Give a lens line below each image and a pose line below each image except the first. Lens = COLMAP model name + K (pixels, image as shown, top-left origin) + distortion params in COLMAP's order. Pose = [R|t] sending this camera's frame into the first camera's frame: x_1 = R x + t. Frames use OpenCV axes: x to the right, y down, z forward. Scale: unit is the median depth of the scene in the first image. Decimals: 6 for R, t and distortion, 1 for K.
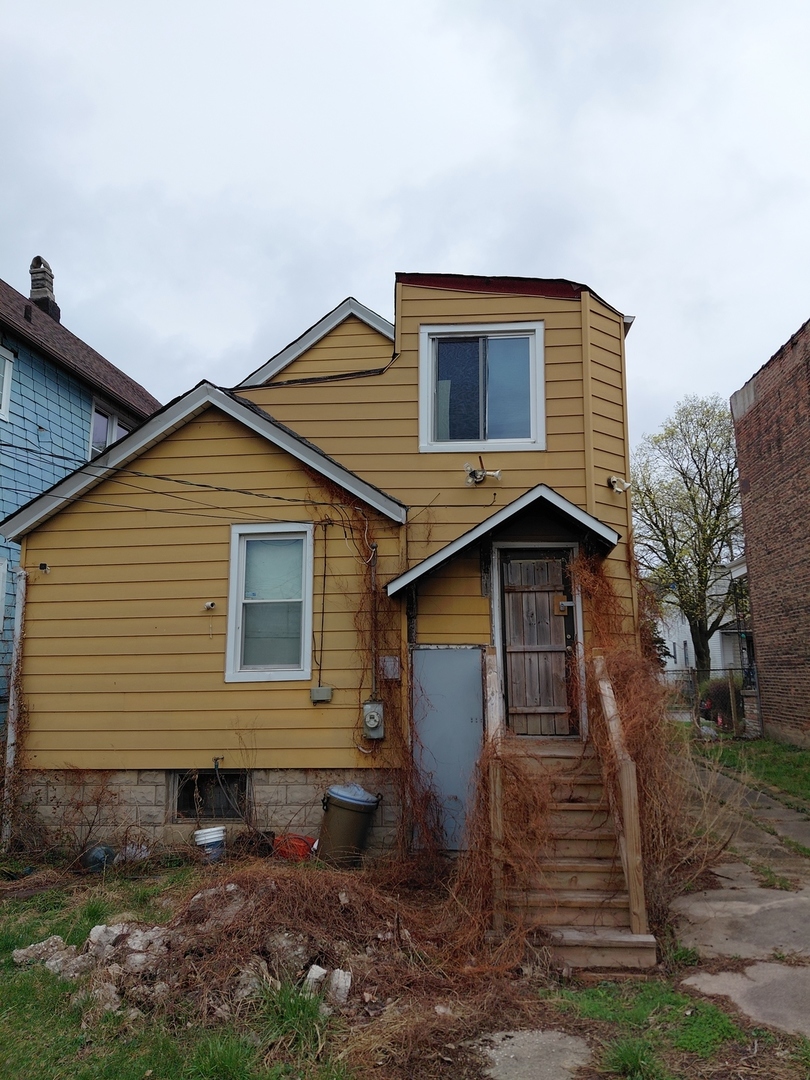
lens RADIAL K [[795.3, 0, 418.9], [0, 795.3, 521.0], [0, 0, 1]] dist [0.046785, -0.040375]
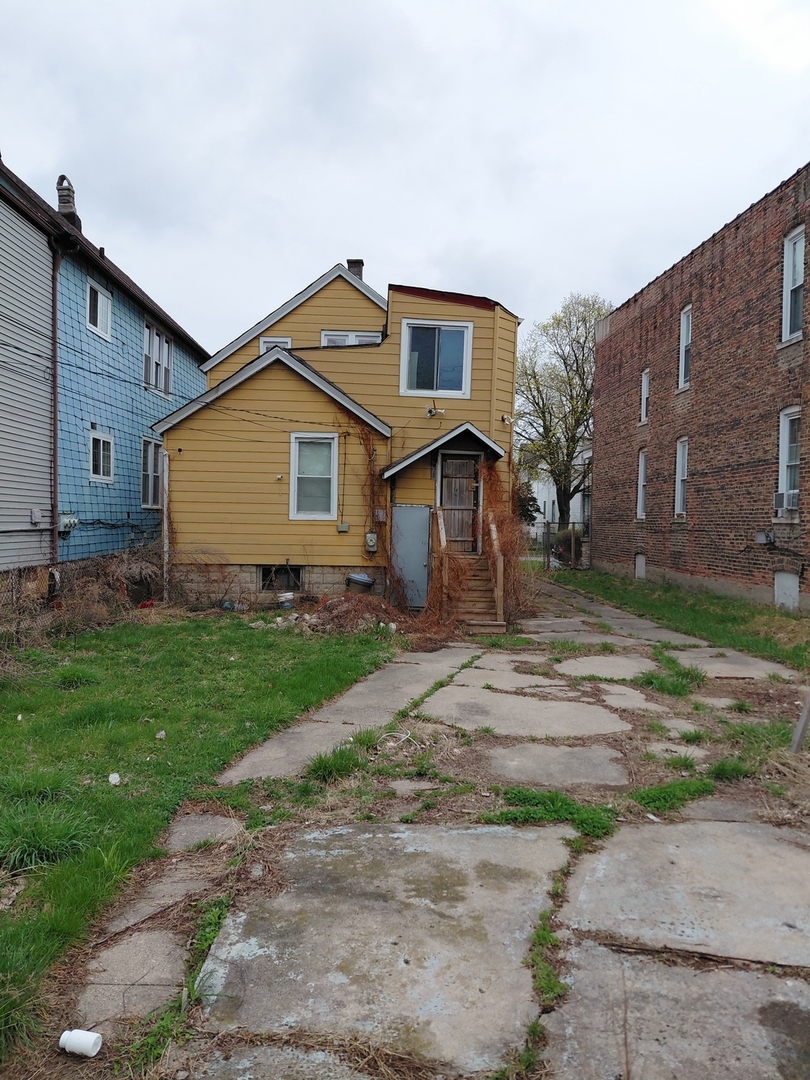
lens RADIAL K [[795.3, 0, 409.1], [0, 795.3, 542.6], [0, 0, 1]] dist [0.046785, -0.040375]
pose [[0.990794, 0.027381, 0.132581, -0.206344], [-0.054846, 0.976549, 0.208193, -0.139257], [-0.123772, -0.213548, 0.969060, -0.797207]]
